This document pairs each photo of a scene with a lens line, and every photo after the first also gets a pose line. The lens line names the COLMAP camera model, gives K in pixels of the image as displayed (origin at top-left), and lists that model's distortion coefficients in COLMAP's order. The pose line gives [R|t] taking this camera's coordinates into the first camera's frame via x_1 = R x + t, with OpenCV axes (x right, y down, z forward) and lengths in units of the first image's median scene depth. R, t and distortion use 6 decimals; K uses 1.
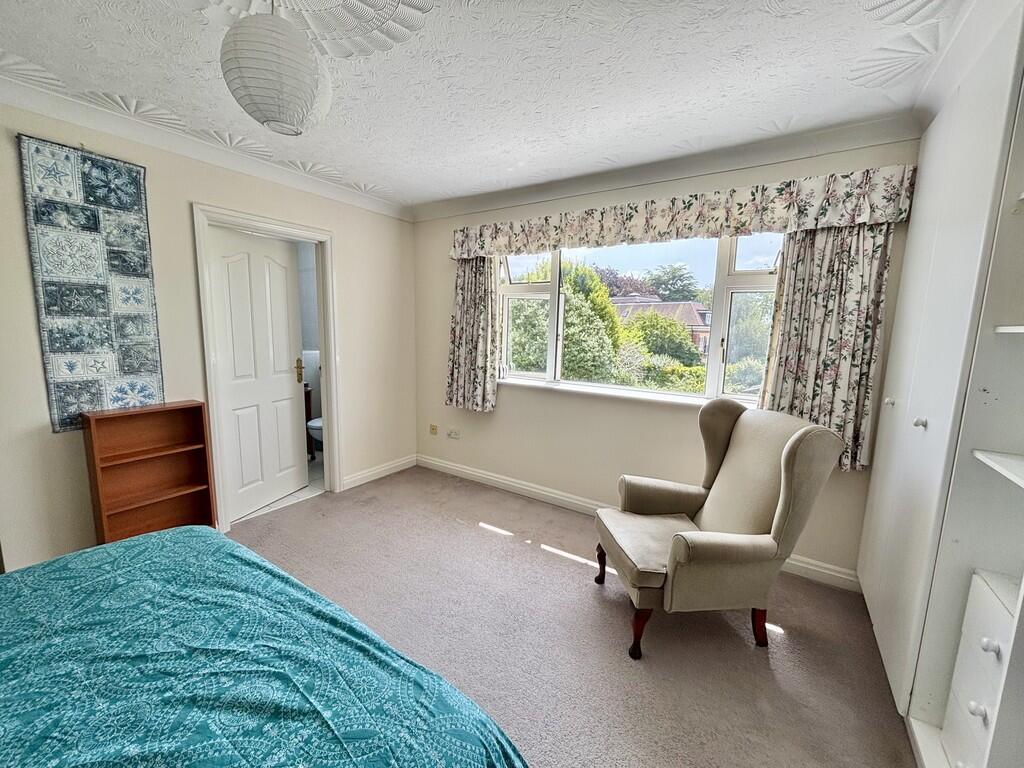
lens RADIAL K [[410.0, 0, 512.0], [0, 410.0, 384.0], [0, 0, 1]] dist [0.000867, -0.000320]
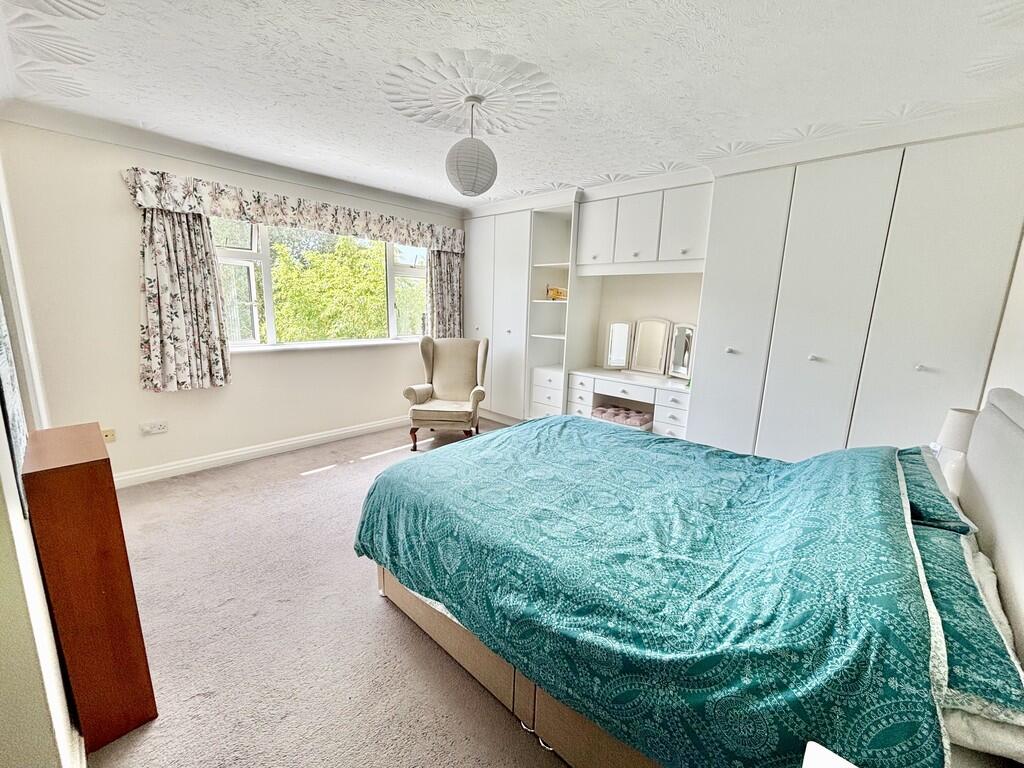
lens RADIAL K [[410.0, 0, 512.0], [0, 410.0, 384.0], [0, 0, 1]] dist [0.000867, -0.000320]
pose [[0.167786, -0.208370, 0.963551, -1.250867], [0.110024, 0.975259, 0.191743, -0.063480], [-0.979664, 0.073841, 0.186561, 0.263996]]
